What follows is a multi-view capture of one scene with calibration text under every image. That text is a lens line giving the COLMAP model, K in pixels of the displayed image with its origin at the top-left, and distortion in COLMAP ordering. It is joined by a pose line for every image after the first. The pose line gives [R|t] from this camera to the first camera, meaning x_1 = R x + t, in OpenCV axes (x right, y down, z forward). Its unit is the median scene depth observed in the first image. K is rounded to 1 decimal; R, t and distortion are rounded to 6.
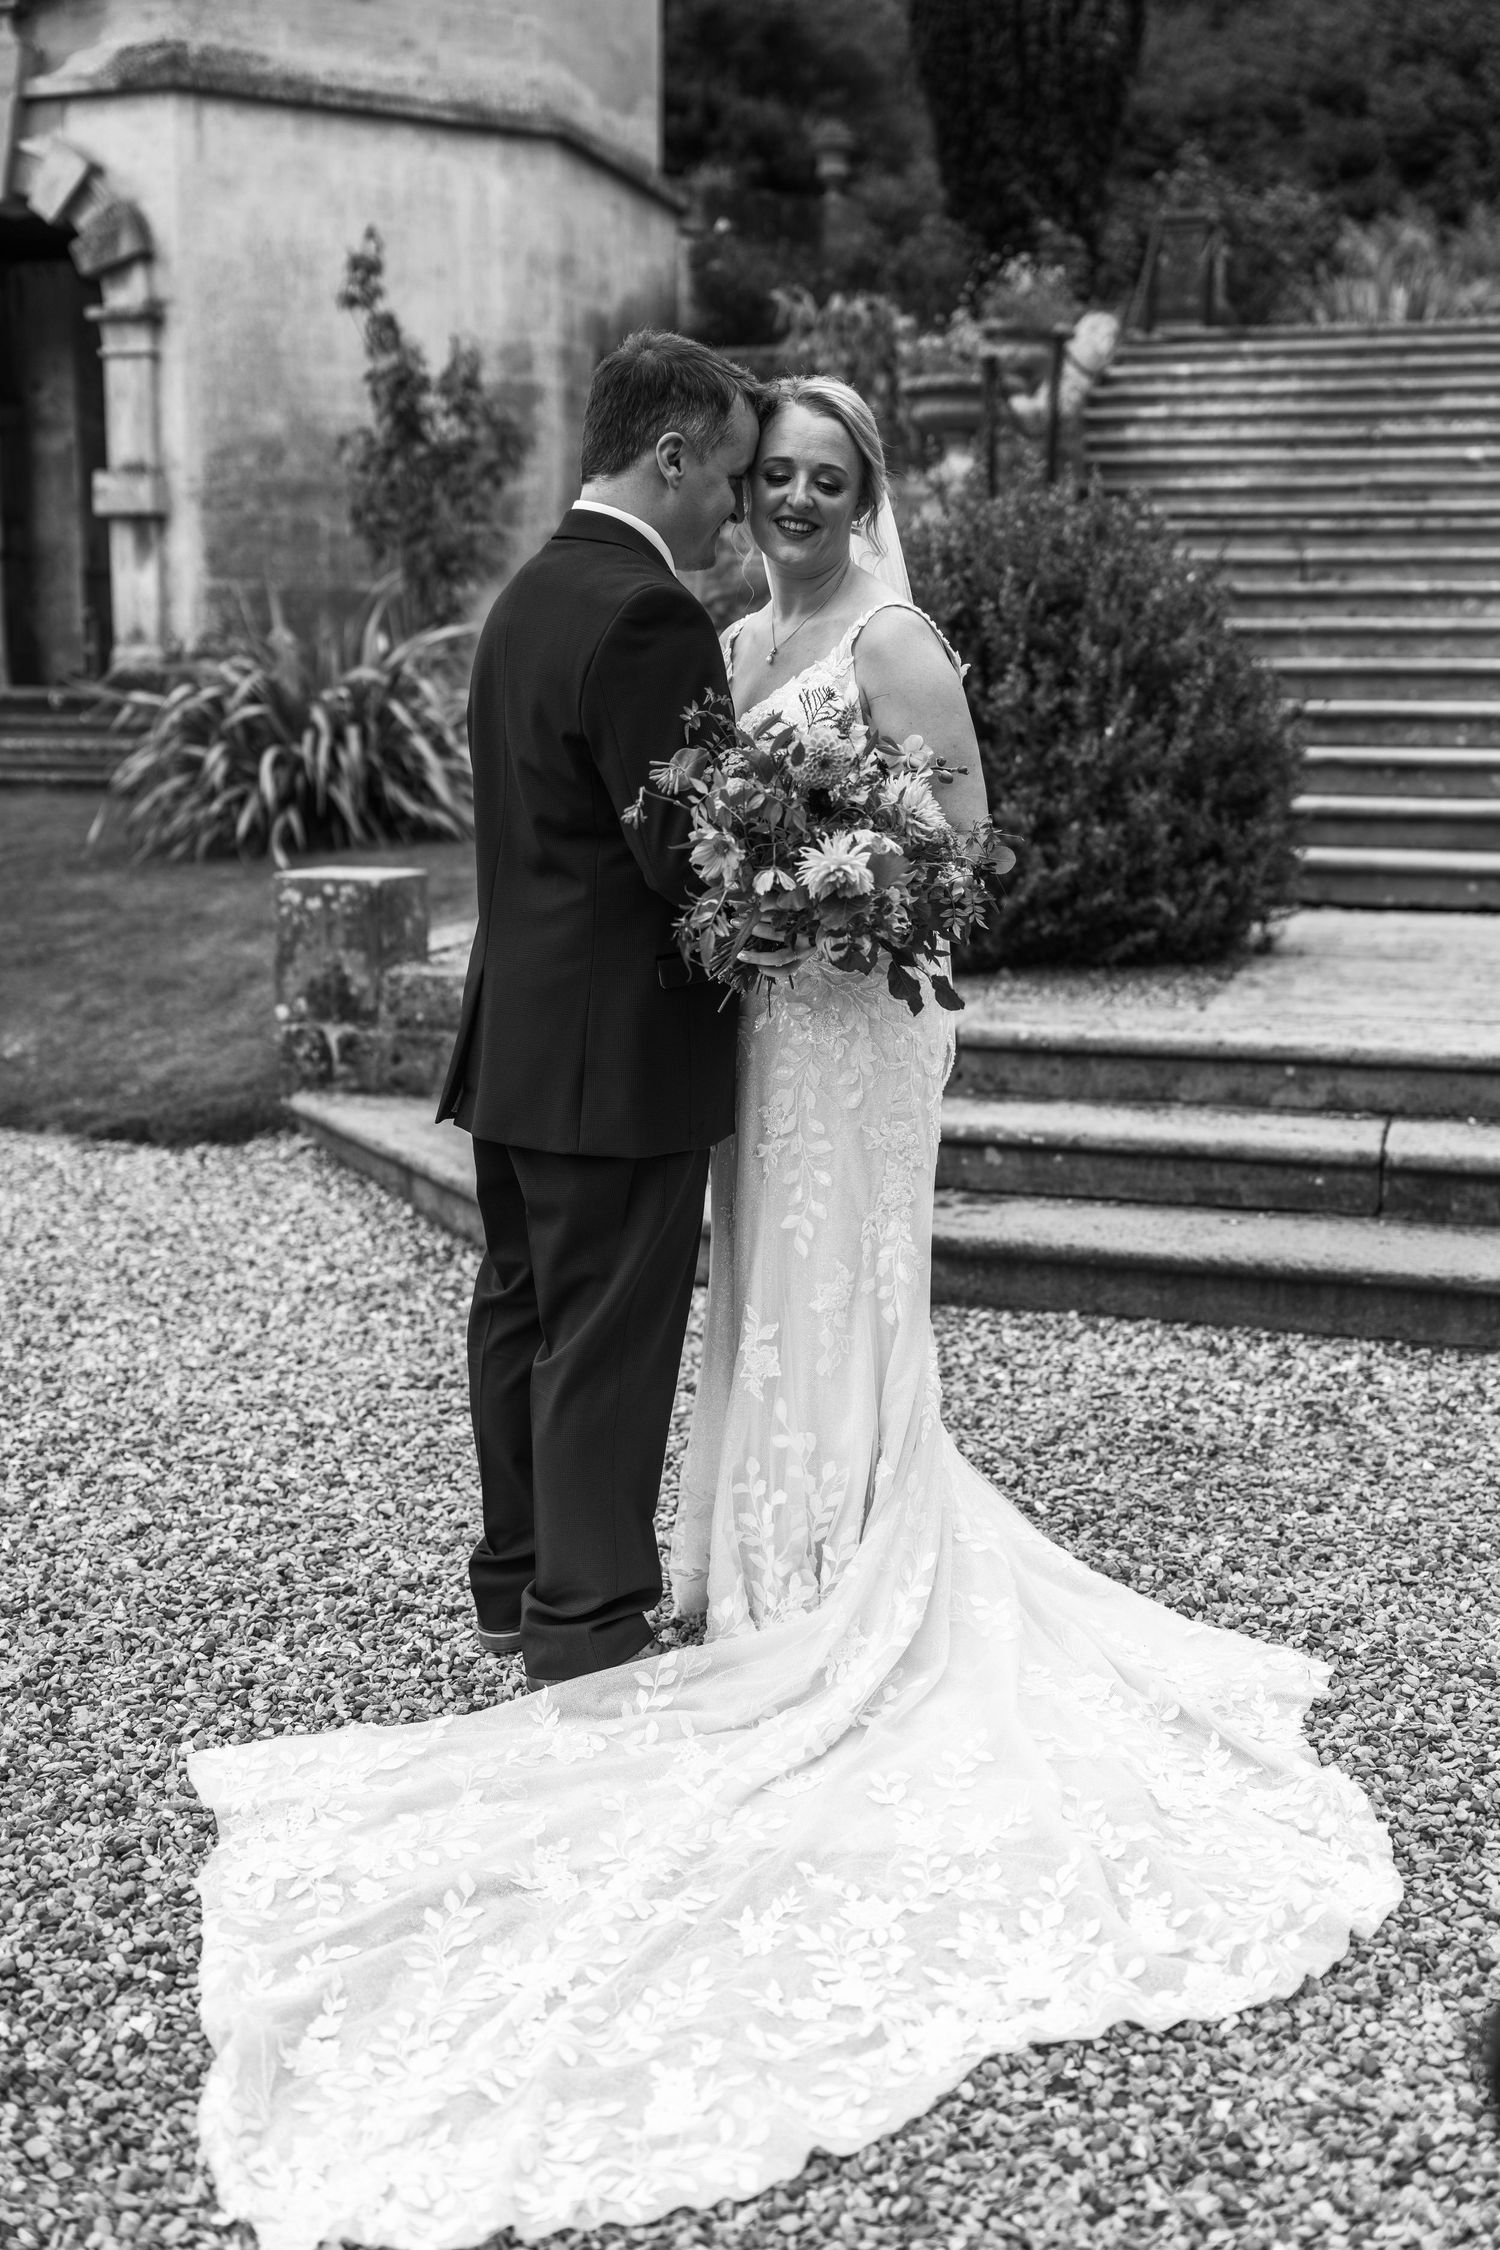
lens RADIAL K [[2360.1, 0, 747.1], [0, 2360.1, 1117.9], [0, 0, 1]] dist [0.000878, 0.000000]
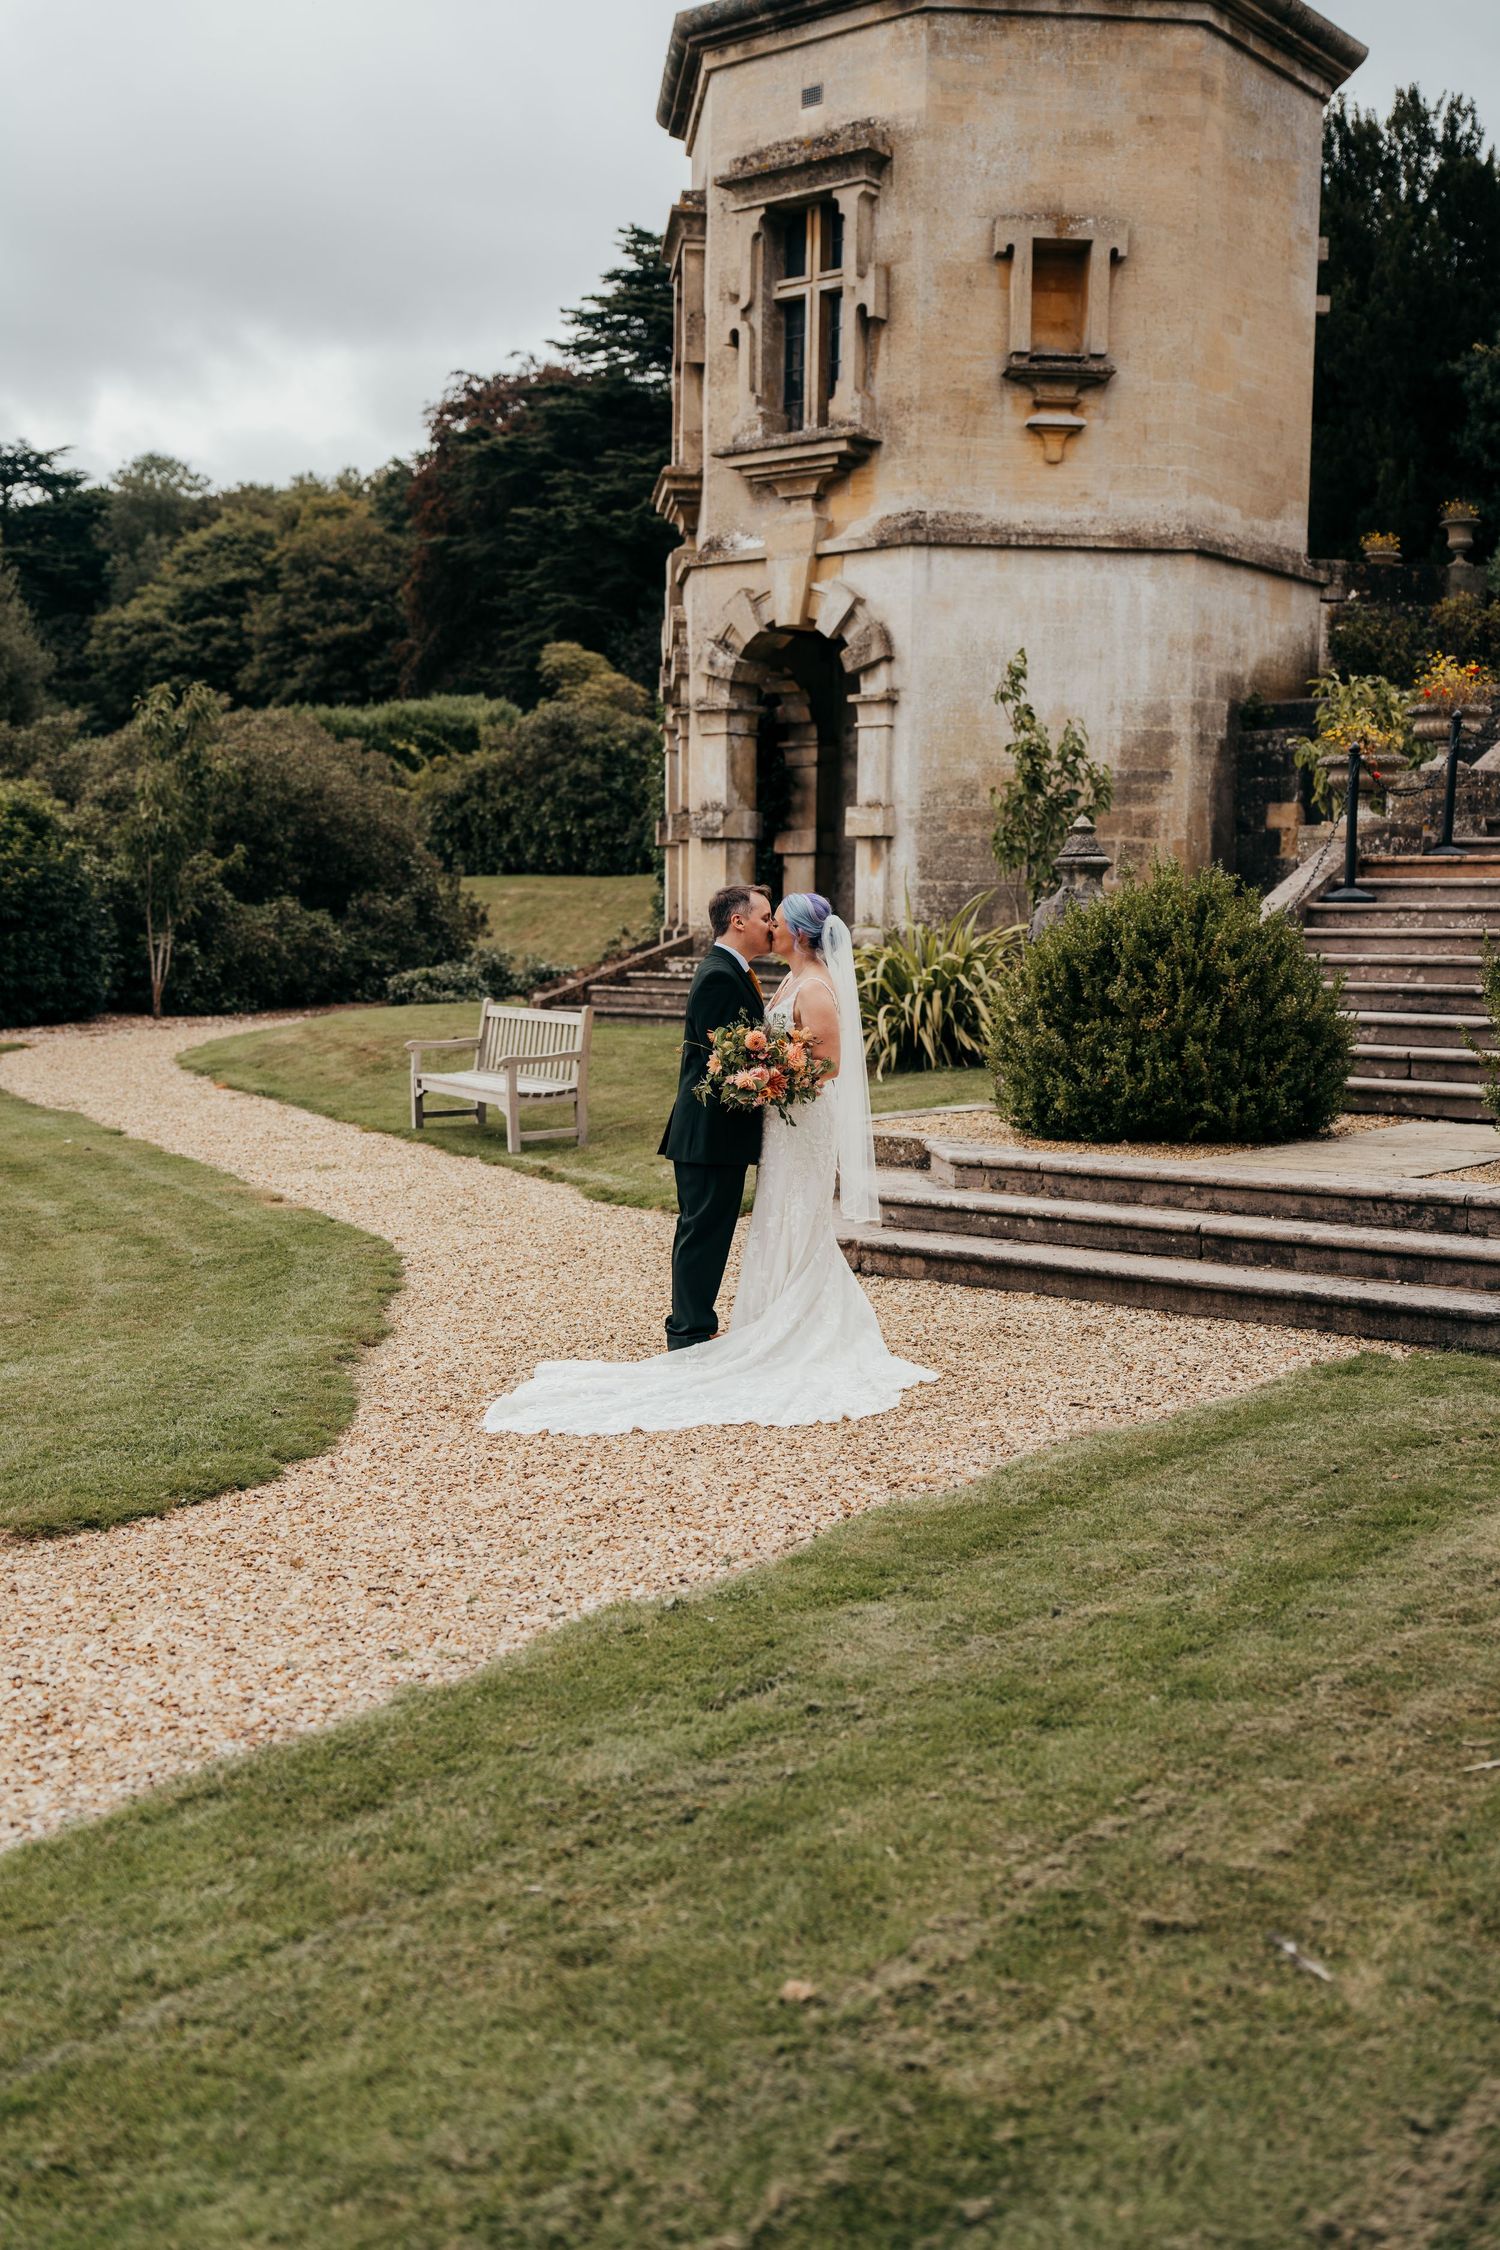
lens RADIAL K [[2331.2, 0, 735.4], [0, 2331.2, 1134.6], [0, 0, 1]] dist [0.074621, 0.000000]
pose [[0.923495, 0.037738, -0.381750, 0.212297], [-0.072407, 0.994409, -0.076858, 0.038048], [0.376715, 0.098620, 0.921065, -0.313788]]
